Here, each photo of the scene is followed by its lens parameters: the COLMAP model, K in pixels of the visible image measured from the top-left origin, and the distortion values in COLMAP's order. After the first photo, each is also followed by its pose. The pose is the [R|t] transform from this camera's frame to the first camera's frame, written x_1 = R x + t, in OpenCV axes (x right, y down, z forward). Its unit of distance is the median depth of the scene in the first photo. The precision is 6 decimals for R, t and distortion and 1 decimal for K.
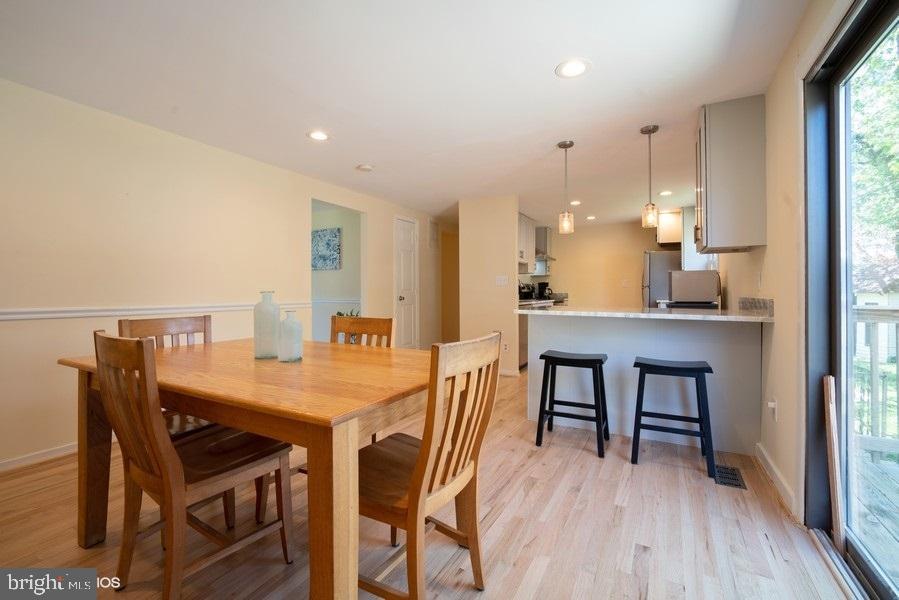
lens RADIAL K [[390.1, 0, 448.8], [0, 390.1, 295.9], [0, 0, 1]] dist [-0.025480, 0.008479]
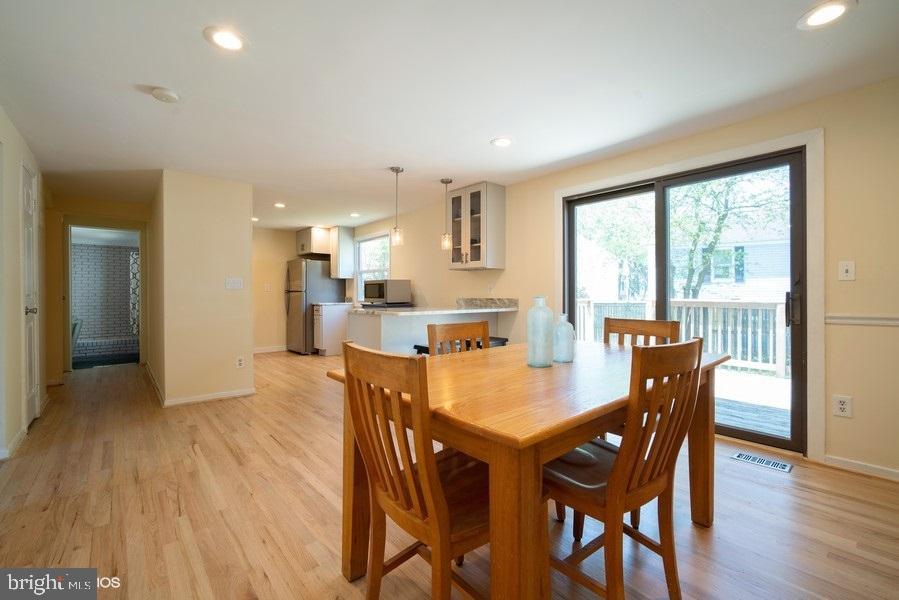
lens RADIAL K [[390.1, 0, 448.8], [0, 390.1, 295.9], [0, 0, 1]] dist [-0.025480, 0.008479]
pose [[0.357393, -0.008089, 0.933919, -0.795219], [0.017625, 0.999843, 0.001916, -0.010910], [-0.933788, 0.015775, 0.357479, 0.474554]]
